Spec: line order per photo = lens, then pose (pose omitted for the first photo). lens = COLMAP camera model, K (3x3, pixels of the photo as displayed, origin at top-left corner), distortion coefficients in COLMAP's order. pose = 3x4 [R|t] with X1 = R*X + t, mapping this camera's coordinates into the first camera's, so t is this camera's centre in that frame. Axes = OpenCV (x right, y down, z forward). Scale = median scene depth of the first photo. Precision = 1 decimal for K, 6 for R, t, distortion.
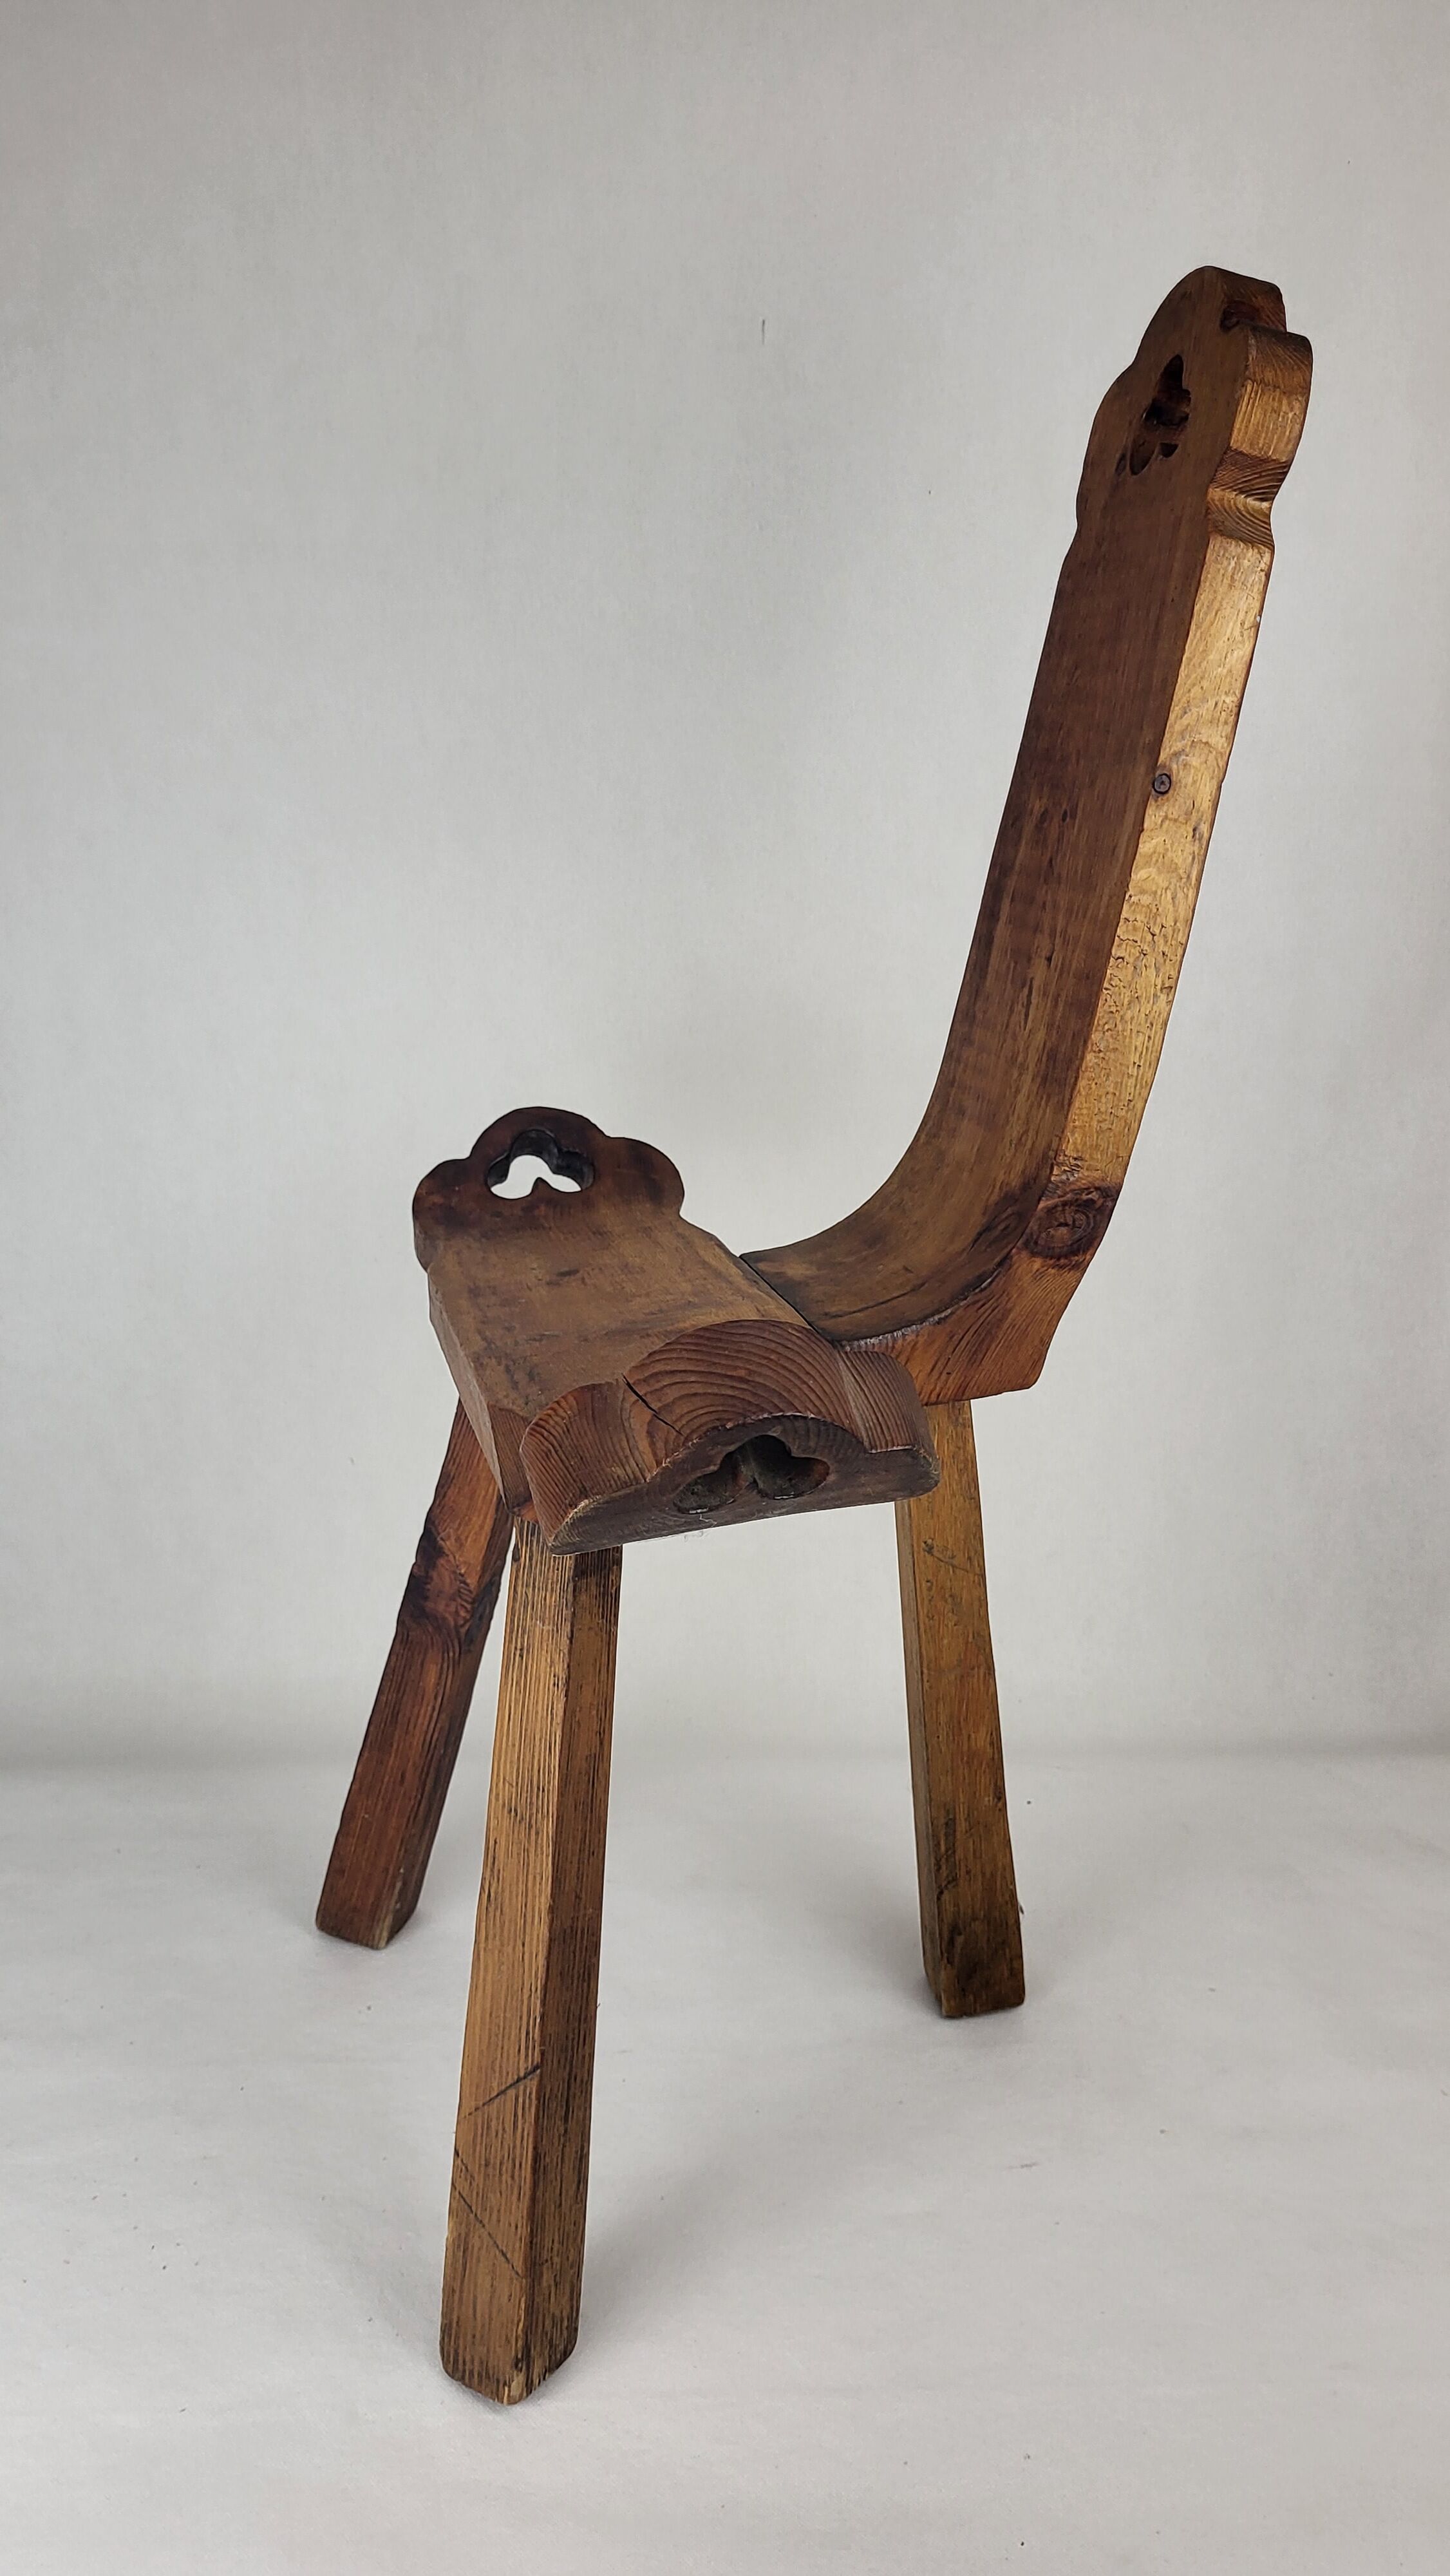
lens RADIAL K [[2002.4, 0, 716.6], [0, 2002.4, 1298.5], [0, 0, 1]] dist [0.013728, -0.001021]
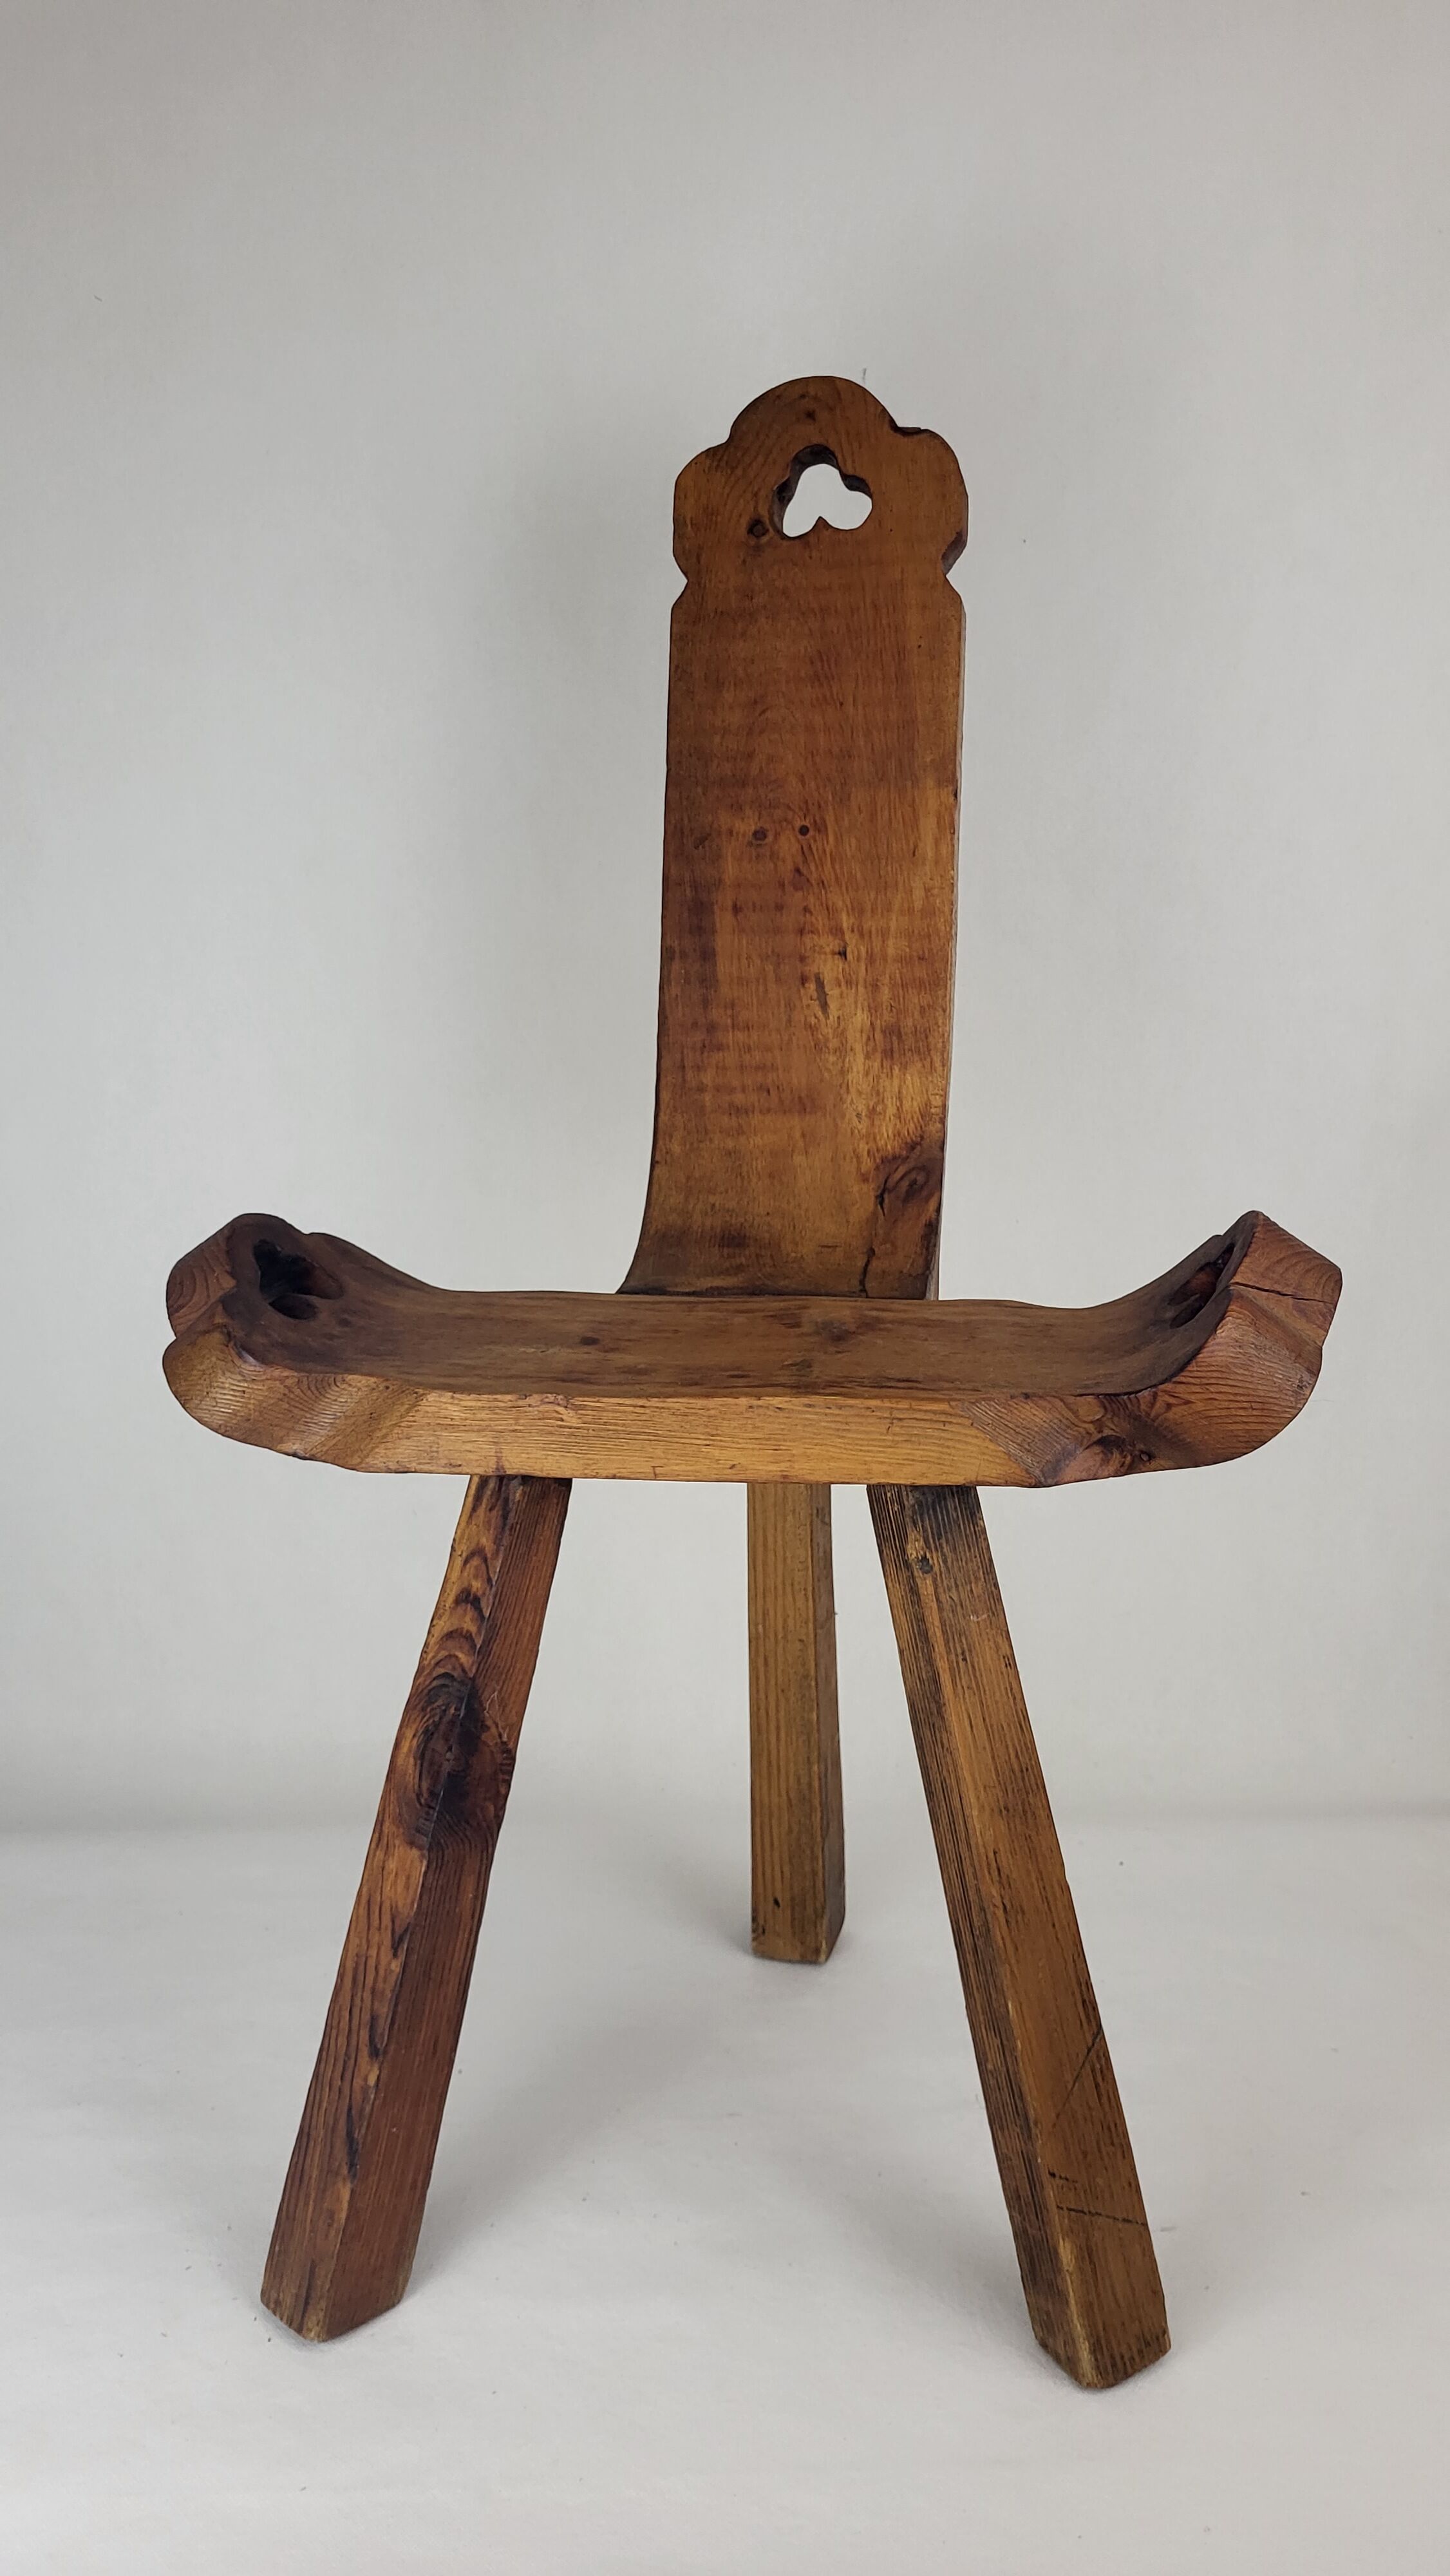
lens RADIAL K [[2002.4, 0, 751.1], [0, 2002.4, 1297.1], [0, 0, 1]] dist [0.013728, -0.001021]
pose [[0.404514, -0.207207, 0.890749, -0.899161], [0.269251, 0.957809, 0.100532, -0.109360], [-0.873998, 0.199168, 0.443238, 0.573086]]
